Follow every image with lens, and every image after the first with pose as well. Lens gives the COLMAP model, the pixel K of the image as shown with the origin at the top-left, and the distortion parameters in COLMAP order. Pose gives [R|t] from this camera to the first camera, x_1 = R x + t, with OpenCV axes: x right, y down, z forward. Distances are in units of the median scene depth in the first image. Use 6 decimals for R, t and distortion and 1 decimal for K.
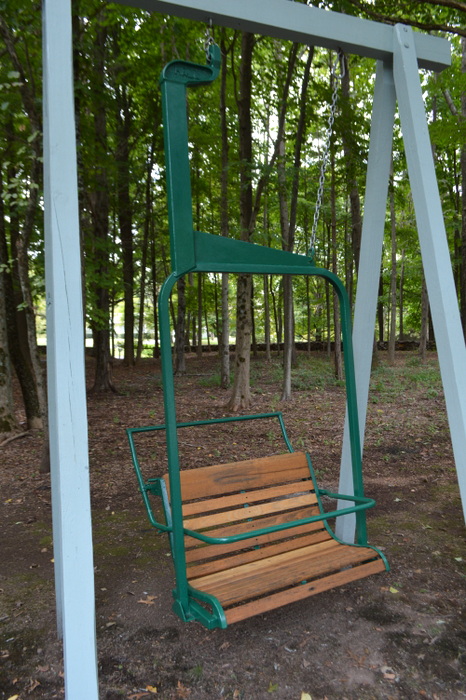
lens RADIAL K [[549.7, 0, 240.4], [0, 549.7, 351.1], [0, 0, 1]] dist [-0.011860, -0.001802]
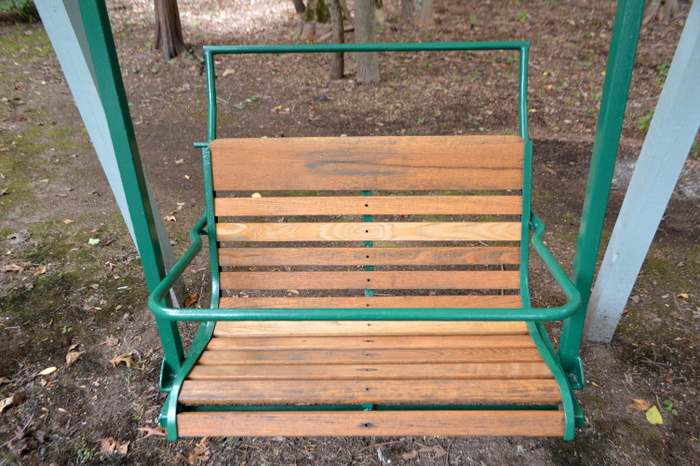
lens RADIAL K [[549.7, 0, 350.1], [0, 549.7, 248.3], [0, 0, 1]] dist [-0.011860, -0.001802]
pose [[0.851065, 0.280788, -0.443673, 0.250704], [-0.018990, 0.860903, 0.508414, 0.029476], [0.524717, -0.424268, 0.738017, 0.584414]]
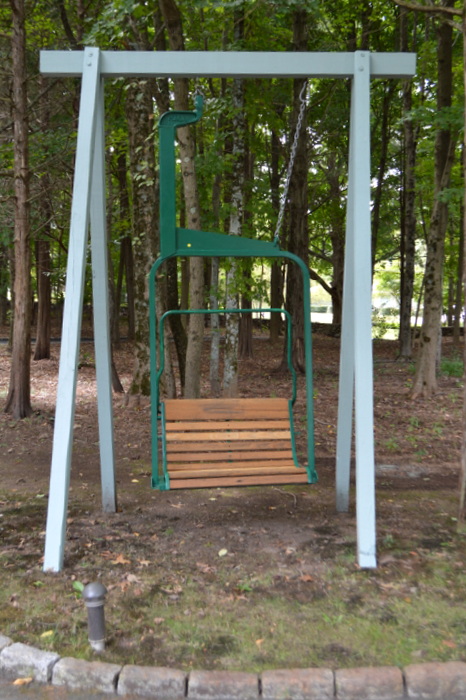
lens RADIAL K [[751.3, 0, 233.0], [0, 751.3, 350.0], [0, 0, 1]] dist [-0.013997, -0.005609]
pose [[0.916398, 0.049952, -0.397139, 0.739974], [-0.040686, 0.998668, 0.031728, 0.029594], [0.398195, -0.012917, 0.917210, -0.662115]]
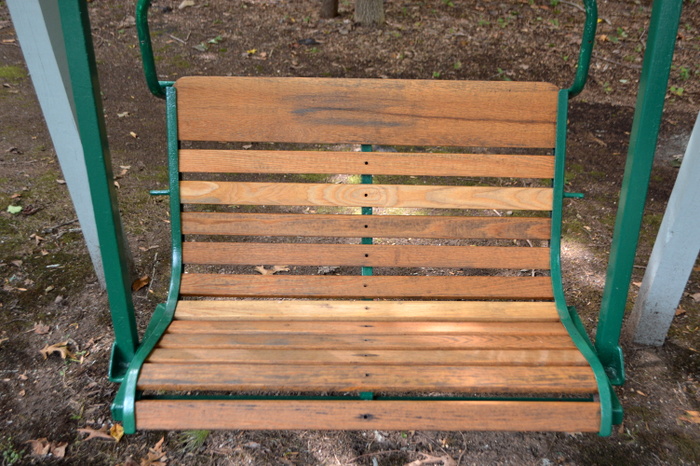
lens RADIAL K [[751.3, 0, 350.0], [0, 751.3, 233.0], [0, 0, 1]] dist [-0.013997, -0.005609]
pose [[0.851030, 0.294796, -0.434561, 0.285801], [-0.054679, 0.872800, 0.485005, 0.022098], [0.522262, -0.388993, 0.758898, 0.509599]]
